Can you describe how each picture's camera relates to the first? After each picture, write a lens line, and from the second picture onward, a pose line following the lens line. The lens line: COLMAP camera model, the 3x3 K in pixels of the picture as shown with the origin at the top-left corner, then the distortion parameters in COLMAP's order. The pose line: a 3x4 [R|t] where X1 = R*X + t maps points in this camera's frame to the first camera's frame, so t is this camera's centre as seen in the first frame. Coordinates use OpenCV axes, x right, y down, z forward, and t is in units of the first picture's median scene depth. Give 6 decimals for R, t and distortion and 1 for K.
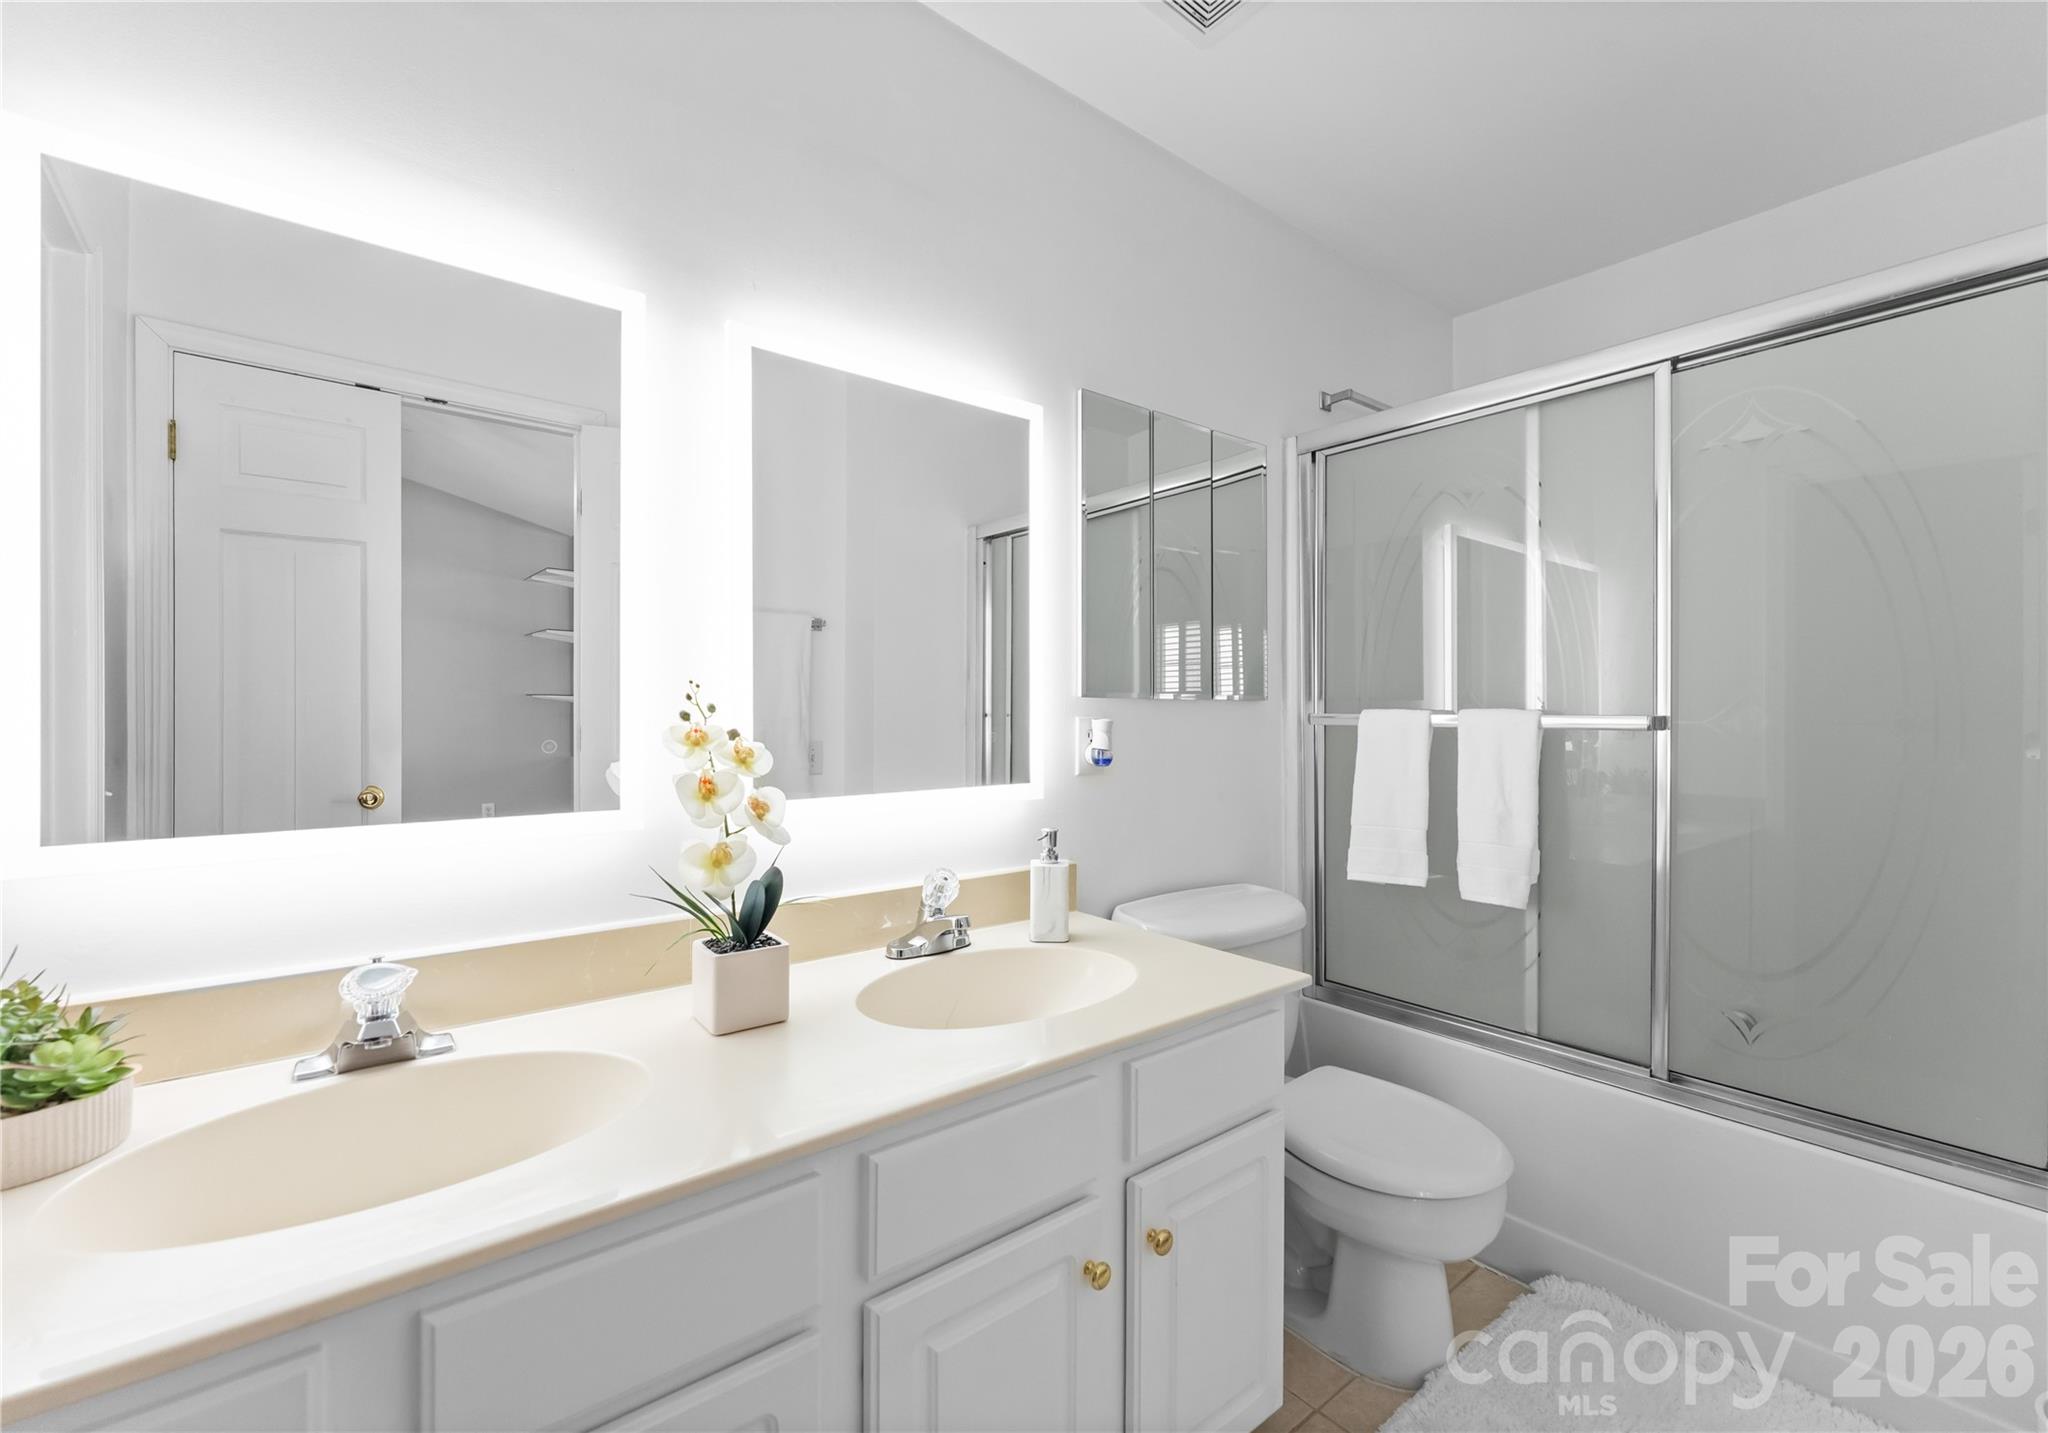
lens RADIAL K [[866.9, 0, 1025.0], [0, 866.9, 721.6], [0, 0, 1]] dist [-0.001403, -0.000531]
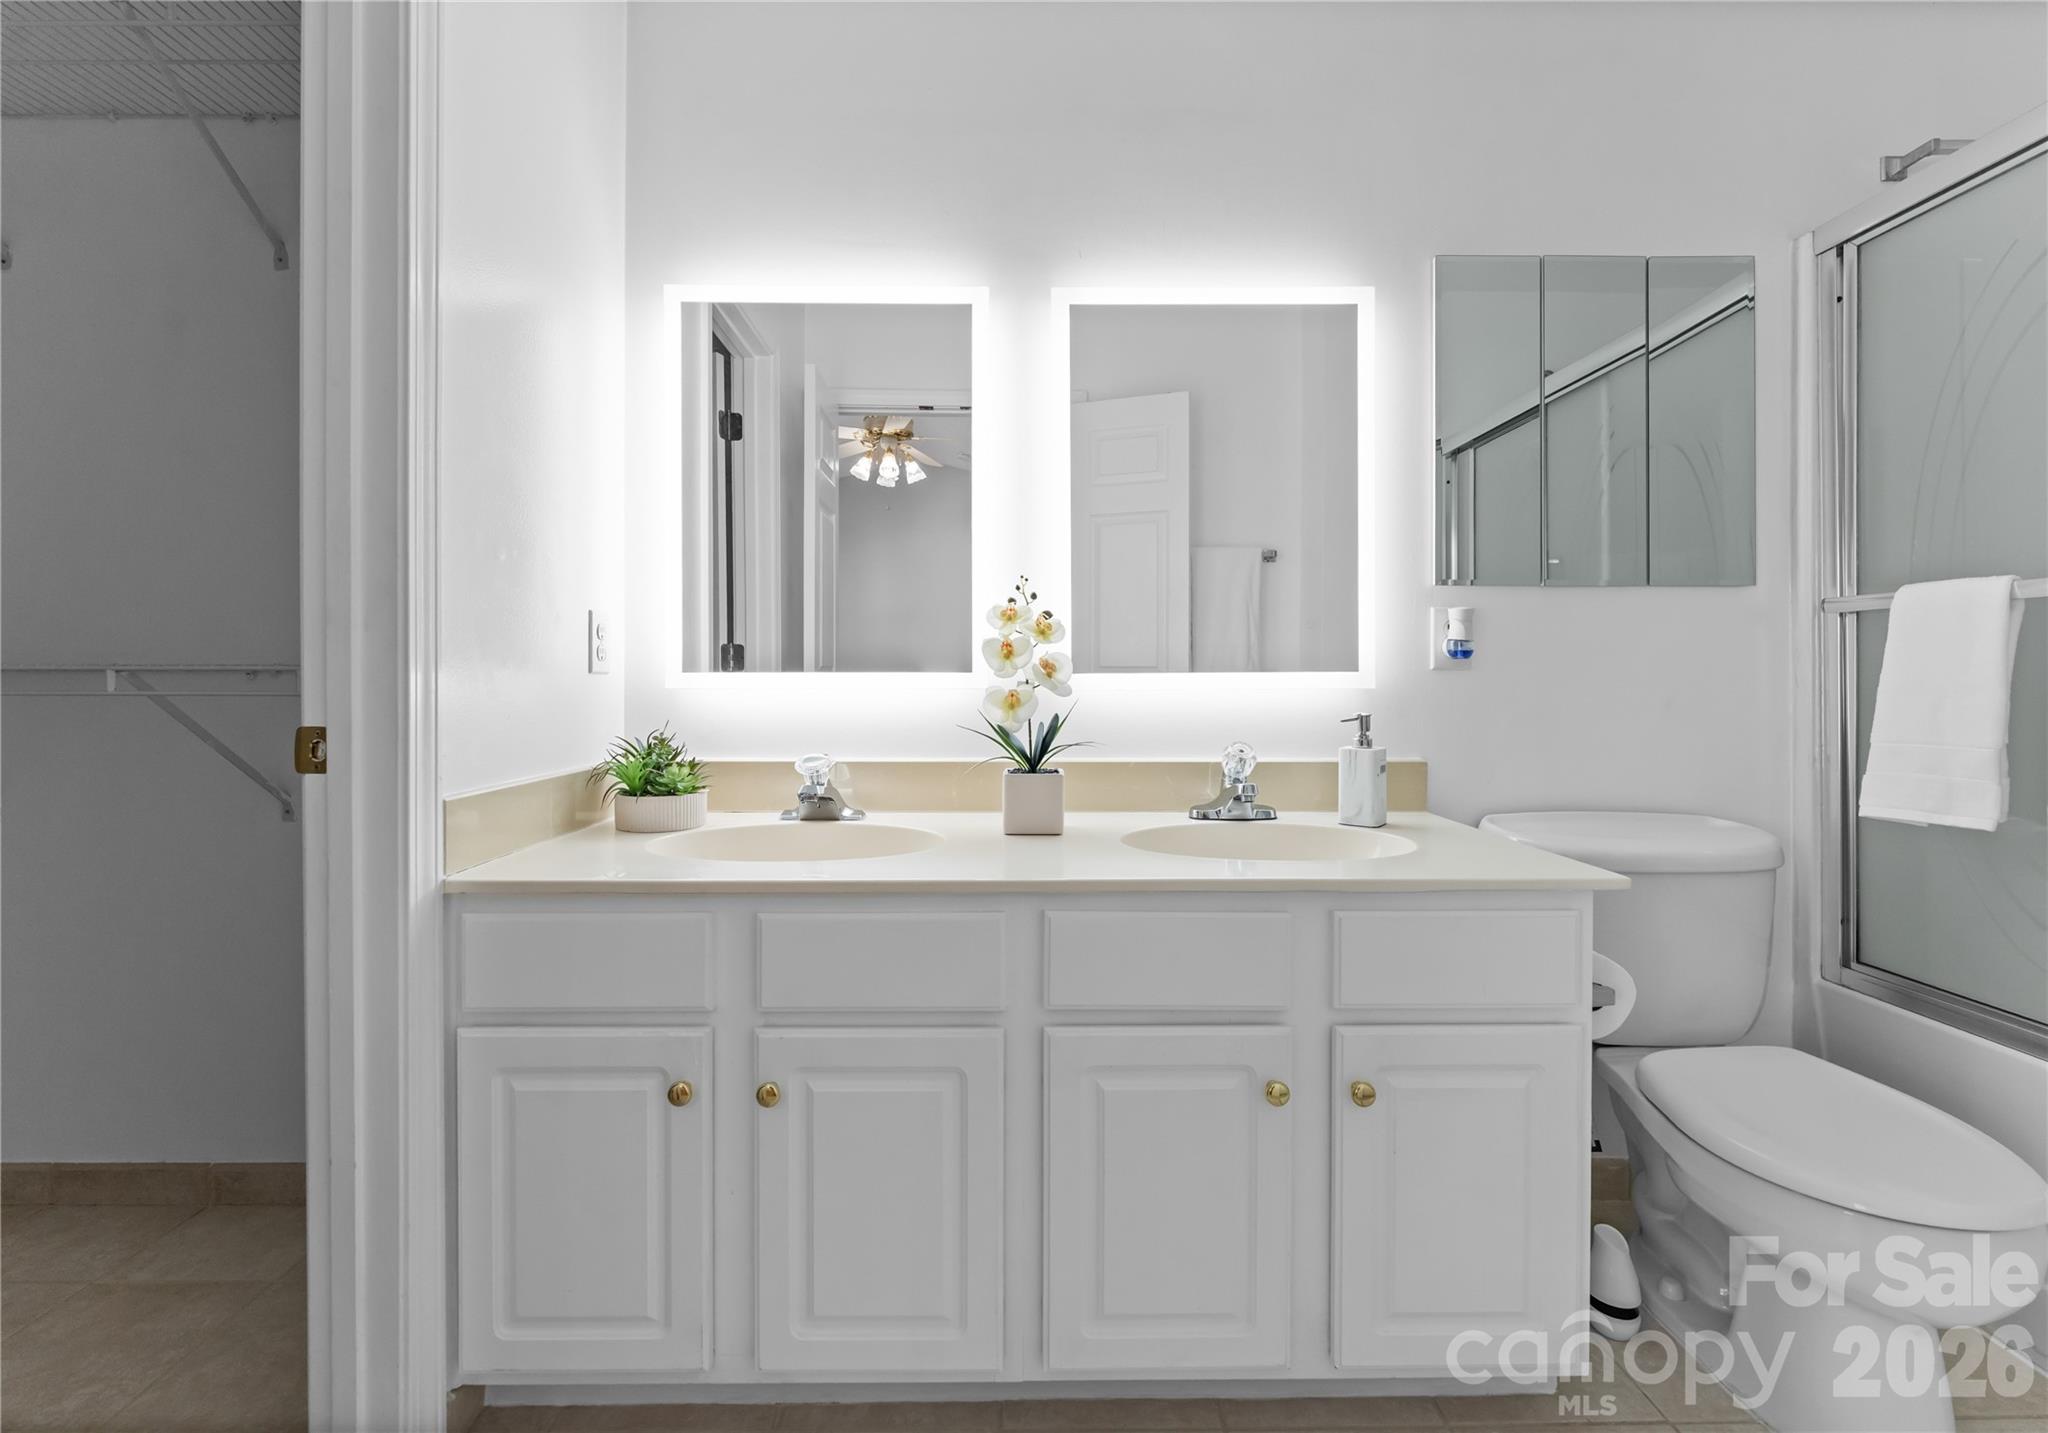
lens RADIAL K [[866.9, 0, 1023.7], [0, 866.9, 697.8], [0, 0, 1]] dist [-0.001403, -0.000531]
pose [[0.788764, 0.008232, -0.614641, 0.337381], [-0.004161, 0.999959, 0.008052, 0.101508], [0.614682, -0.003794, 0.788766, -0.017107]]
